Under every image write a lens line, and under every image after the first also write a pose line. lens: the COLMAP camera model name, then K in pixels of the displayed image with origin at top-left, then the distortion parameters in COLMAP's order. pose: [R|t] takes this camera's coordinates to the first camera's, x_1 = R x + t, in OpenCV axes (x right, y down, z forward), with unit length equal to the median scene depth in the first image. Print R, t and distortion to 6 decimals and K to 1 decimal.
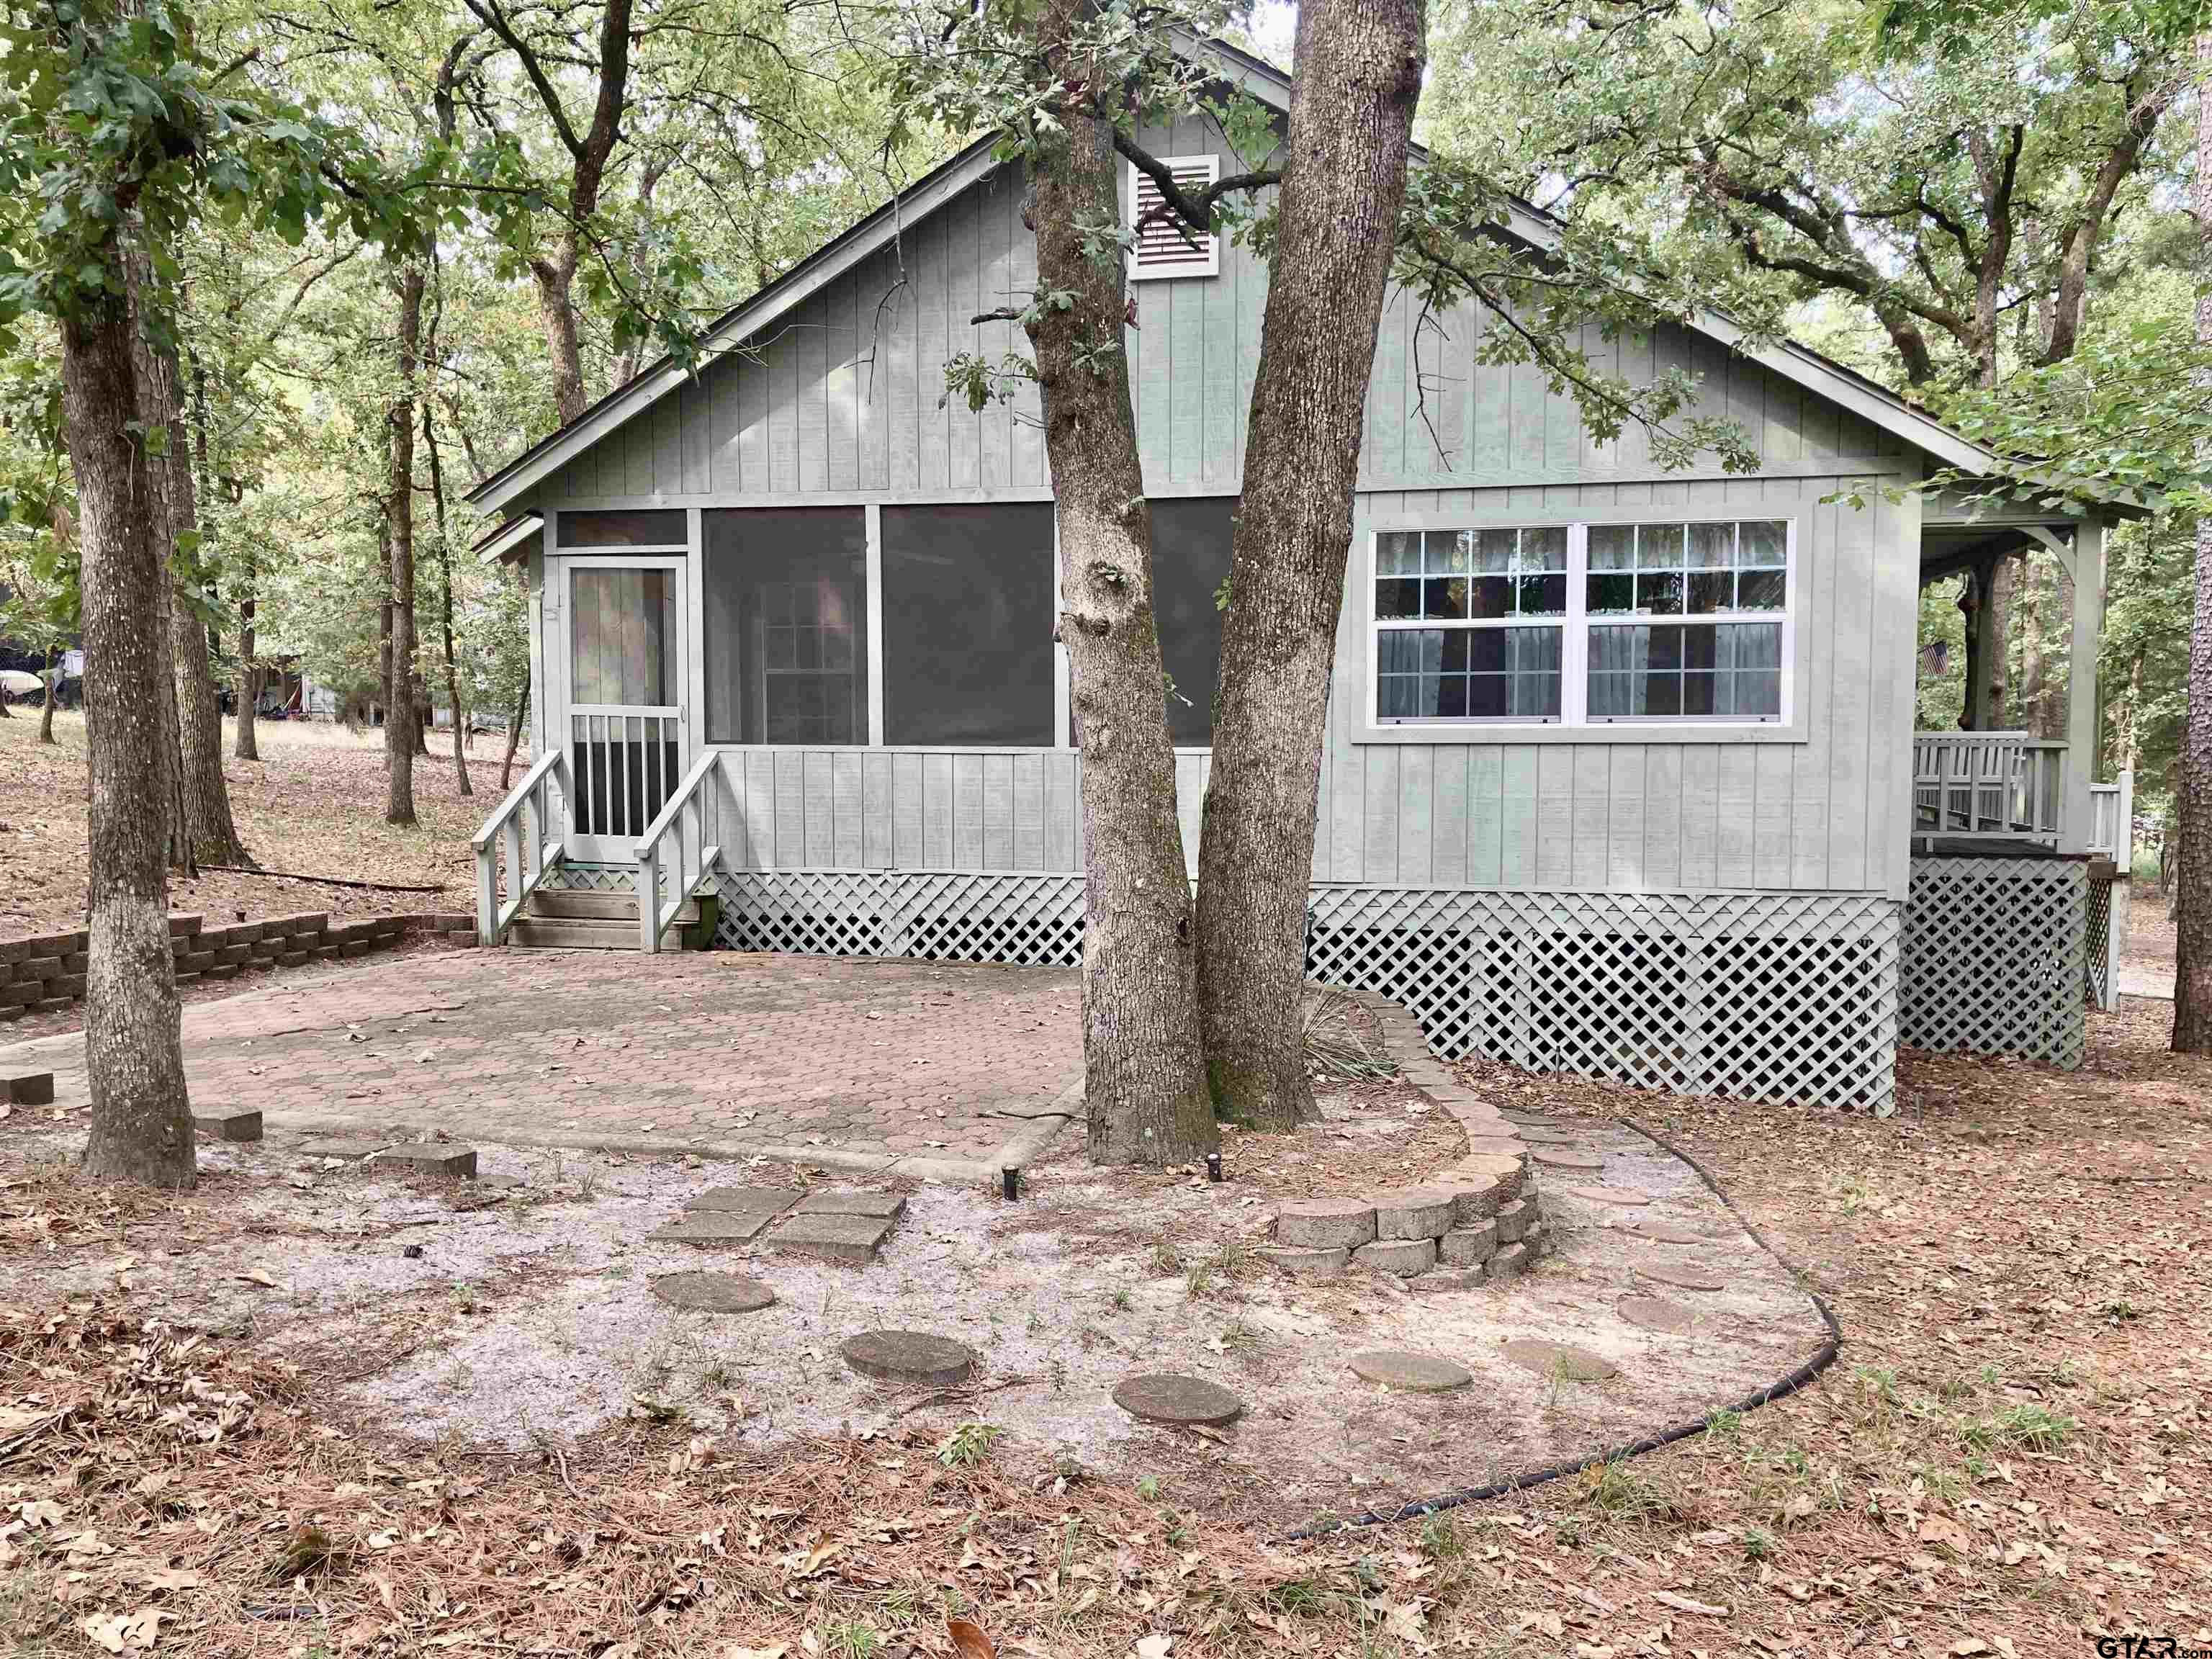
lens RADIAL K [[1775.2, 0, 1106.0], [0, 1775.2, 829.5], [0, 0, 1]] dist [0.065129, -0.104915]
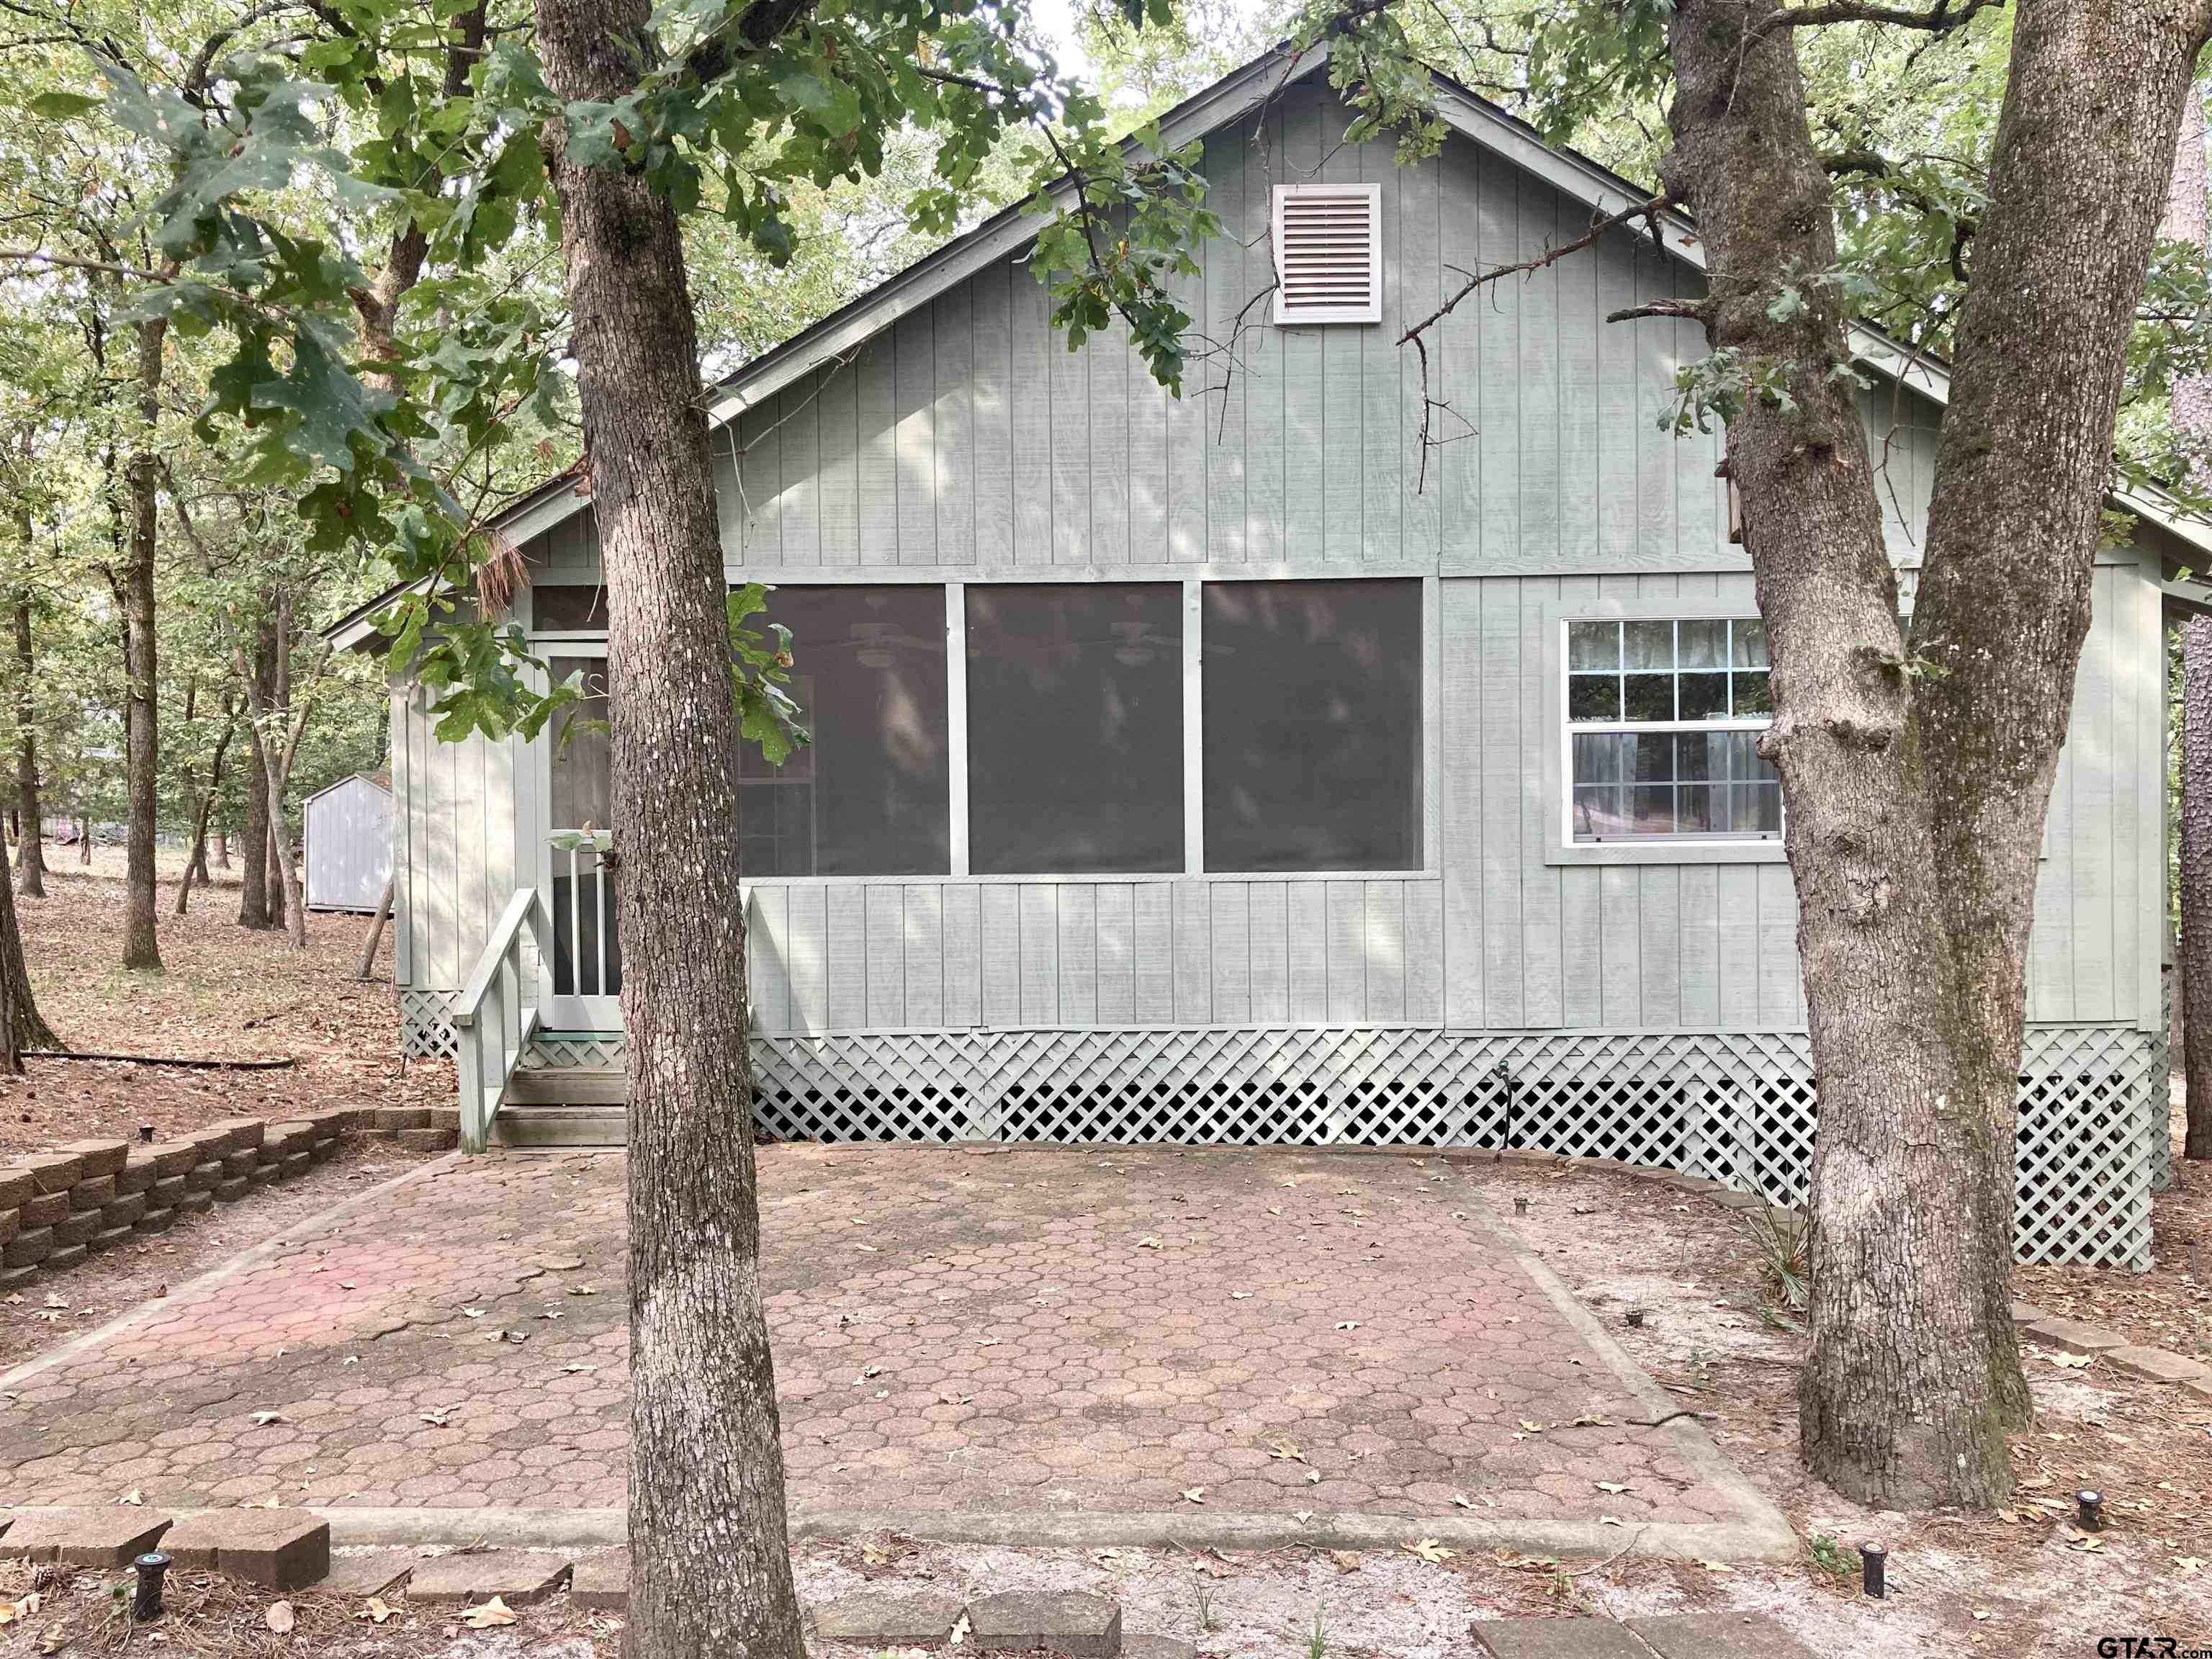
lens RADIAL K [[1775.2, 0, 1106.0], [0, 1775.2, 829.5], [0, 0, 1]] dist [0.065129, -0.104915]
pose [[0.978593, -0.012647, 0.205416, -0.244428], [0.023596, 0.998423, -0.050939, -0.026836], [-0.204448, 0.054696, 0.977348, 0.201900]]
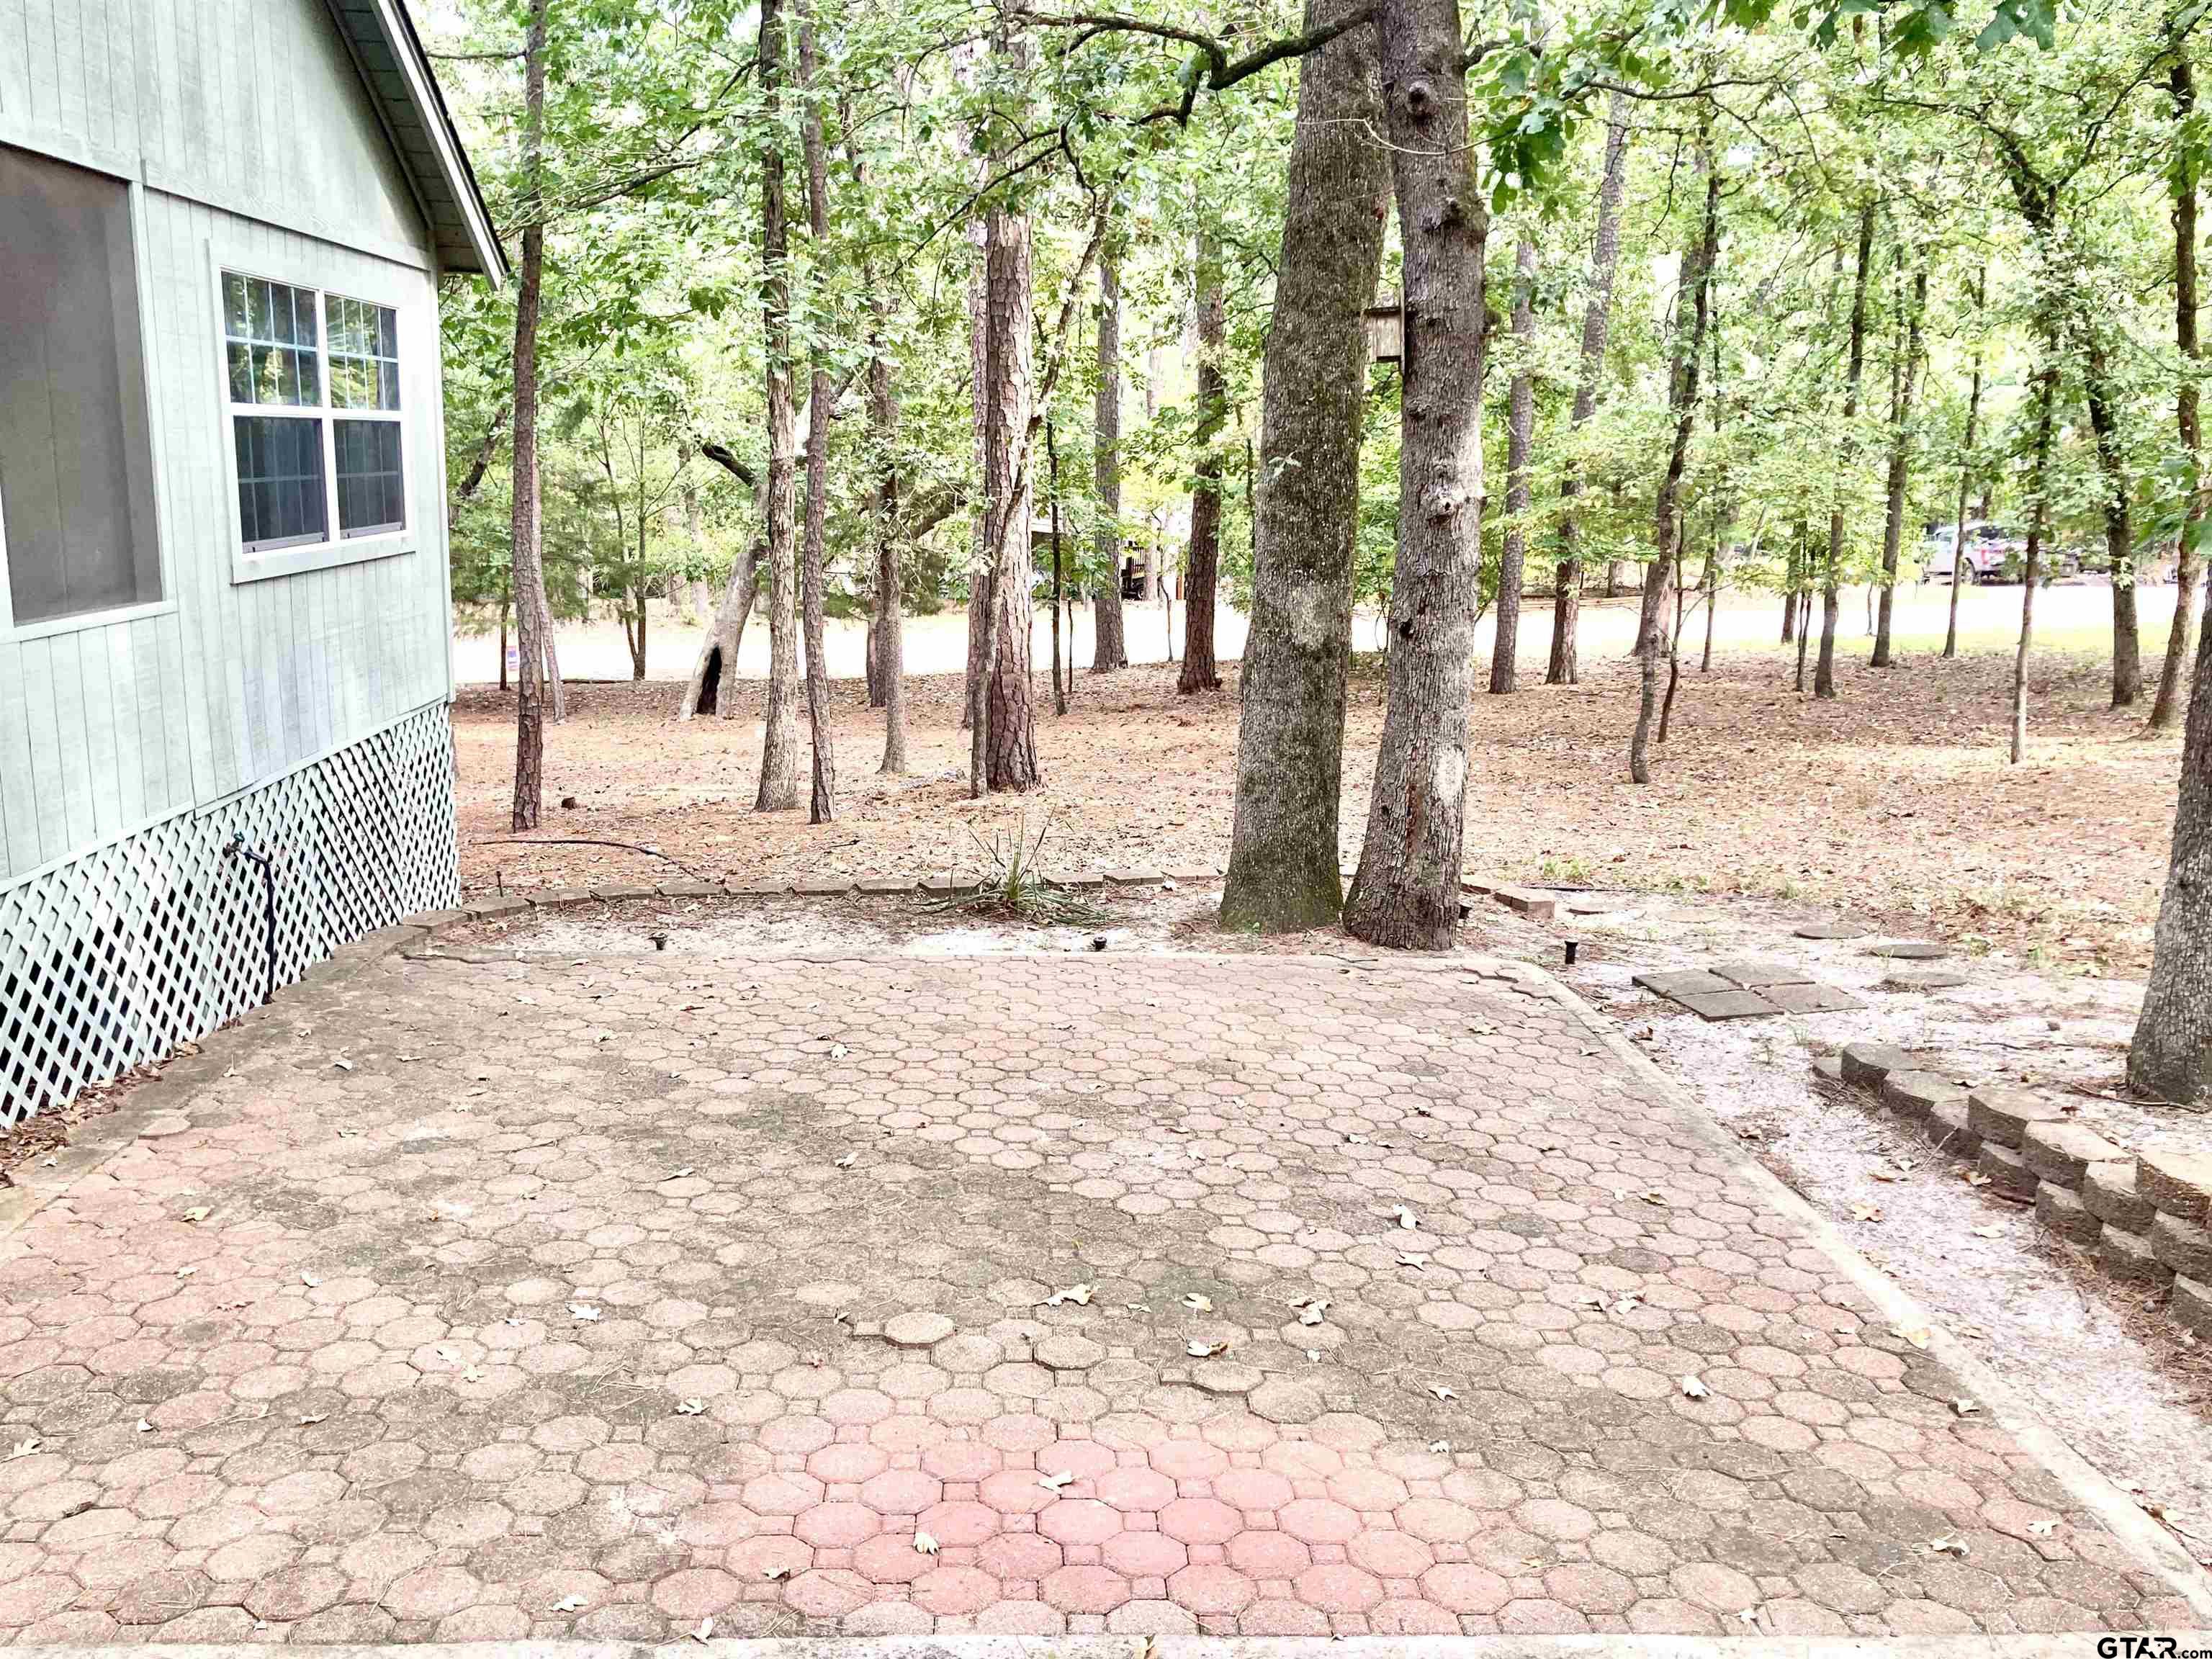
lens RADIAL K [[1865.0, 0, 1106.0], [0, 1865.0, 829.5], [0, 0, 1]] dist [0.304104, -0.910242]
pose [[-0.241398, -0.193974, 0.950842, -0.649322], [0.040144, 0.976984, 0.209499, -0.095569], [-0.969596, 0.088744, -0.228055, 0.850632]]
